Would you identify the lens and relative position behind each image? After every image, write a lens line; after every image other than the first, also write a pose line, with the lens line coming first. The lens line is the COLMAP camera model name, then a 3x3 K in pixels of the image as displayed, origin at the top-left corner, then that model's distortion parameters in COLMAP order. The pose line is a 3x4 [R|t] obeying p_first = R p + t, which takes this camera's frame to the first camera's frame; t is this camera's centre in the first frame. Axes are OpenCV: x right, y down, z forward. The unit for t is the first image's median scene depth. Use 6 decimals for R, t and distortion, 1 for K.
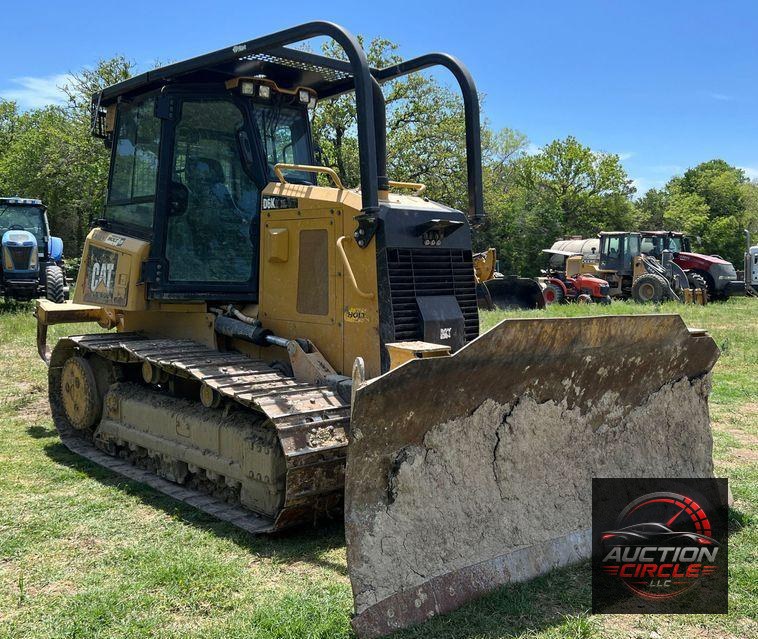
lens RADIAL K [[776.7, 0, 394.3], [0, 776.7, 353.3], [0, 0, 1]] dist [0.125924, -0.012310]
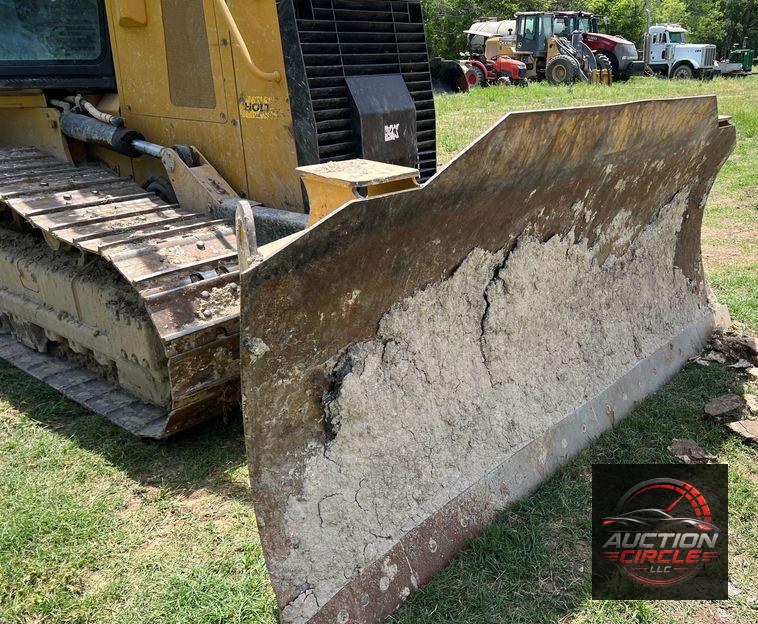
lens RADIAL K [[669.5, 0, 443.1], [0, 669.5, 332.9], [0, 0, 1]] dist [0.082943, -0.117203]
pose [[0.985871, -0.075939, 0.149301, 0.008171], [0.031257, 0.959077, 0.281416, -0.024648], [-0.164561, -0.272773, 0.947900, 0.411870]]
